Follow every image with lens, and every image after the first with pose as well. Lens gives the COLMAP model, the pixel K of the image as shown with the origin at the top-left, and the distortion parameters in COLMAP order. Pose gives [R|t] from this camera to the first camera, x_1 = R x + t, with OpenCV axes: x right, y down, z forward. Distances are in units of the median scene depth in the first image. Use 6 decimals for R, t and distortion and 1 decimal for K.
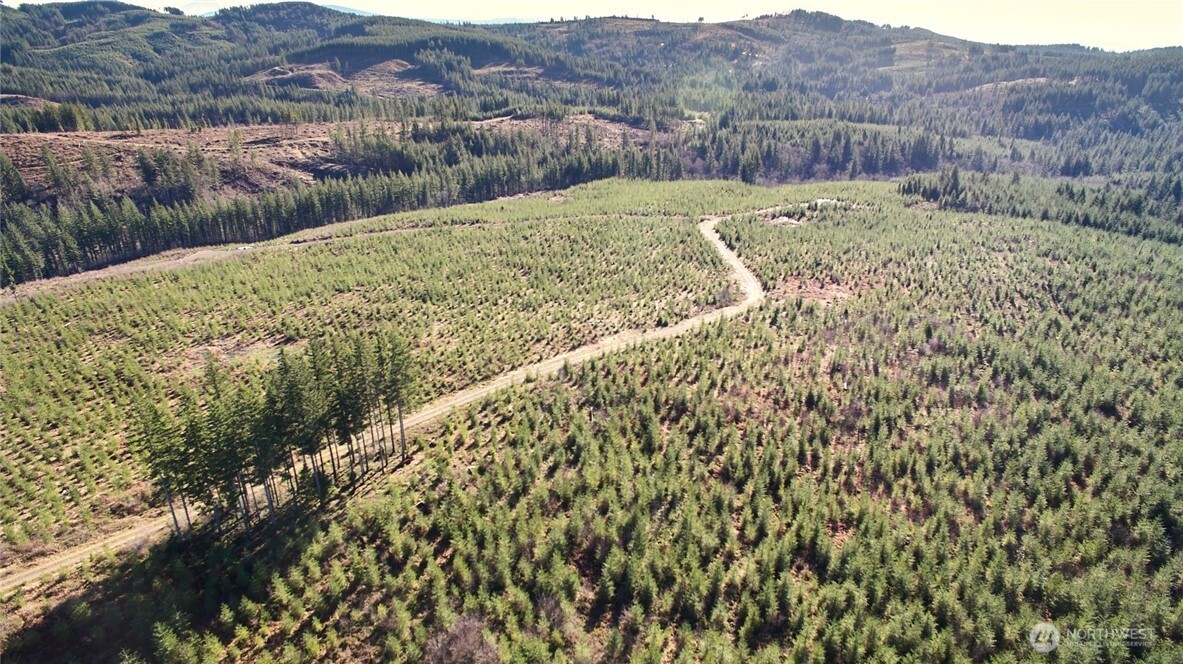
lens RADIAL K [[692.4, 0, 591.3], [0, 692.4, 330.7], [0, 0, 1]] dist [-0.121293, 0.089057]
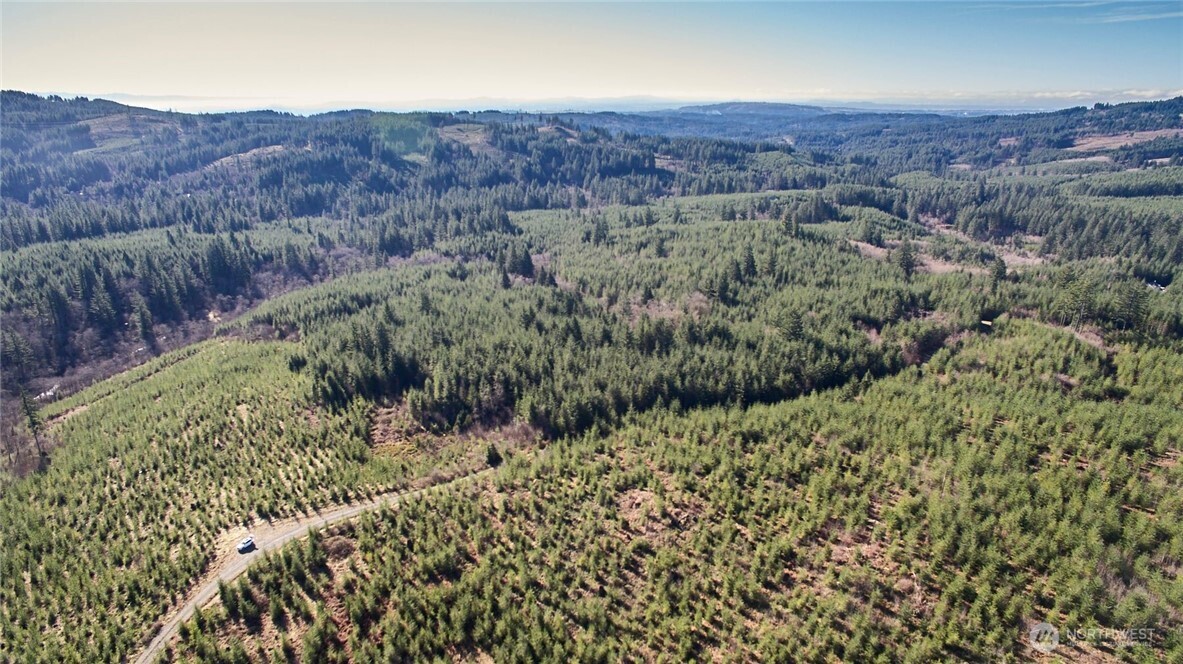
lens RADIAL K [[692.4, 0, 595.8], [0, 692.4, 333.9], [0, 0, 1]] dist [-0.121293, 0.089057]
pose [[0.500703, -0.291387, 0.815101, 0.048220], [0.359861, 0.926481, 0.110147, -0.081033], [-0.787272, 0.238172, 0.568751, 0.172927]]
